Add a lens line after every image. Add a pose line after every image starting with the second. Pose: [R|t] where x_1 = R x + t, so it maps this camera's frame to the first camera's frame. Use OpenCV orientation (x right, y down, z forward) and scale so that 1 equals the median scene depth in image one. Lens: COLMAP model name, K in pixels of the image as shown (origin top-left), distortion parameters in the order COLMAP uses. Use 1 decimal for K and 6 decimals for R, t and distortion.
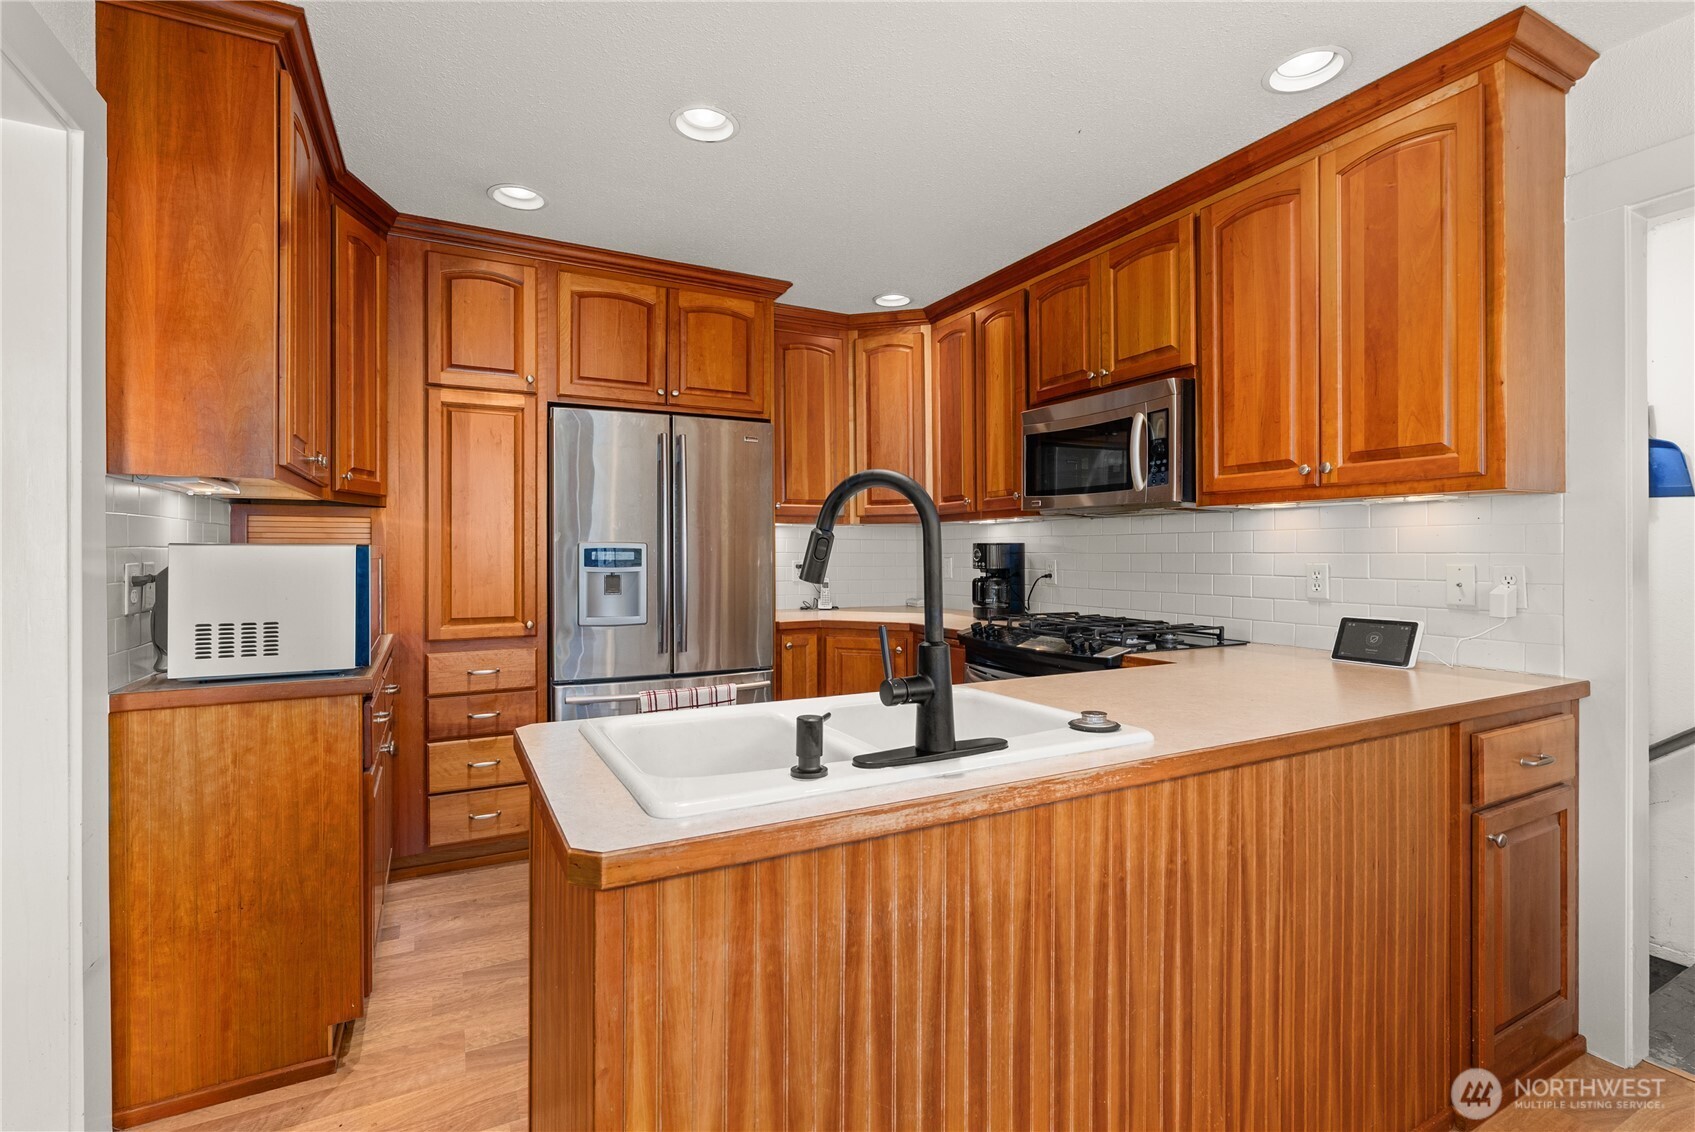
lens RADIAL K [[773.2, 0, 840.2], [0, 773.2, 561.6], [0, 0, 1]] dist [-0.004970, 0.002055]
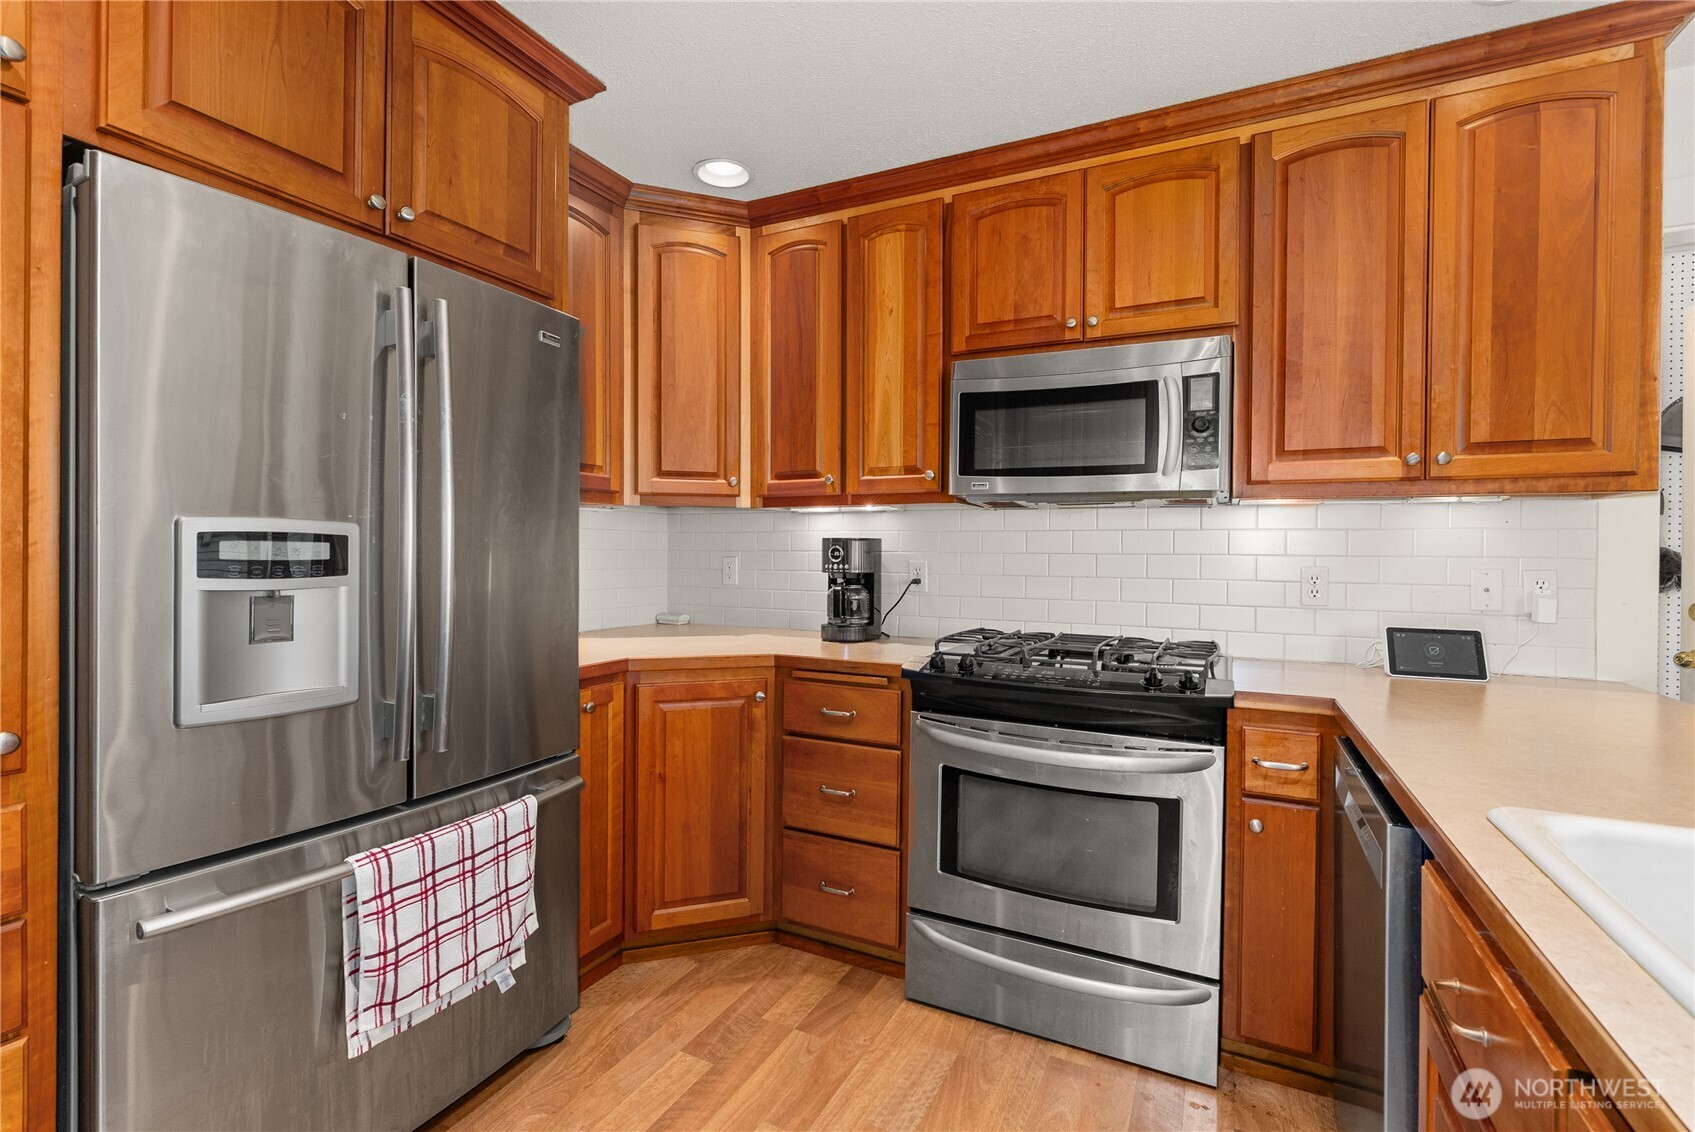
lens RADIAL K [[773.2, 0, 850.1], [0, 773.2, 558.5], [0, 0, 1]] dist [-0.004970, 0.002055]
pose [[0.807376, 0.003443, 0.590027, -0.284128], [-0.002978, 0.999994, -0.001760, -0.003303], [-0.590029, -0.000336, 0.807382, 0.466840]]
